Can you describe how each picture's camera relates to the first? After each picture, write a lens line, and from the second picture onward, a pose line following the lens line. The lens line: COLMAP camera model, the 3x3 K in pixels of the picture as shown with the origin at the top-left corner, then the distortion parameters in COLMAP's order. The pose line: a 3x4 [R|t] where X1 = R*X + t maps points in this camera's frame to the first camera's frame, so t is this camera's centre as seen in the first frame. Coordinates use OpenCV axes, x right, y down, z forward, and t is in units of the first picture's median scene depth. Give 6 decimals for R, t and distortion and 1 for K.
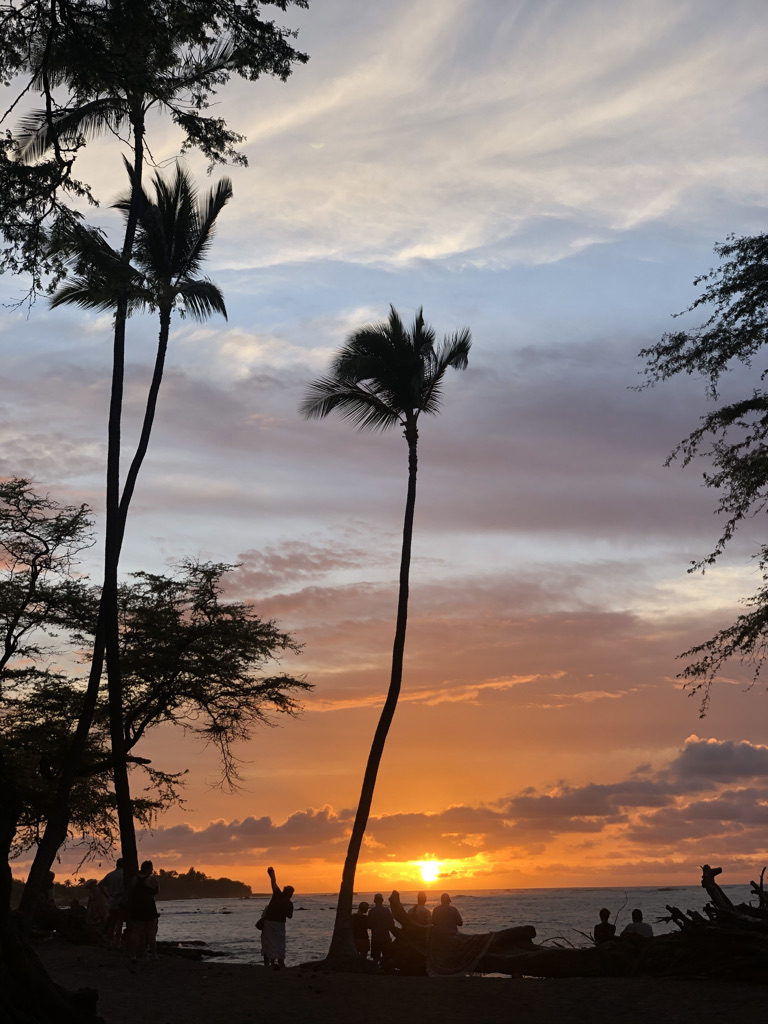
lens RADIAL K [[1536.0, 0, 384.1], [0, 1536.0, 506.3], [0, 0, 1]] dist [0.138673, -0.092469]
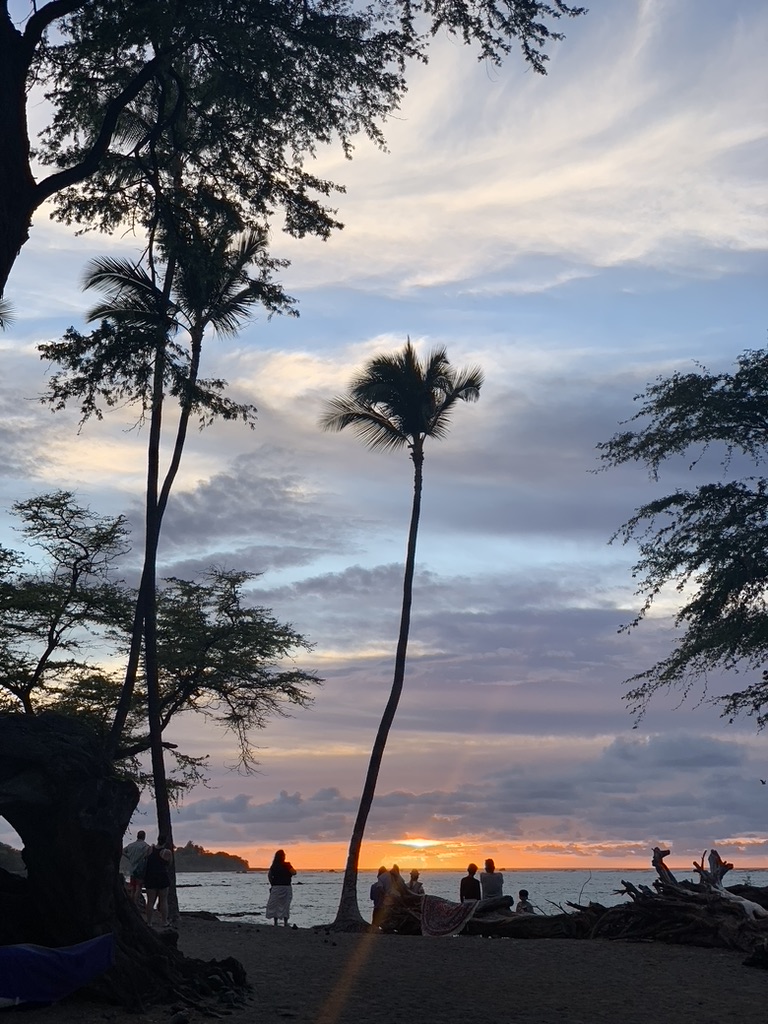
lens RADIAL K [[1558.9, 0, 384.0], [0, 1558.9, 512.0], [0, 0, 1]] dist [0.195857, -0.452672]
pose [[0.999812, 0.019337, -0.001286, -0.003379], [-0.019308, 0.999617, 0.019801, -0.029630], [0.001668, -0.019773, 0.999803, -0.130733]]
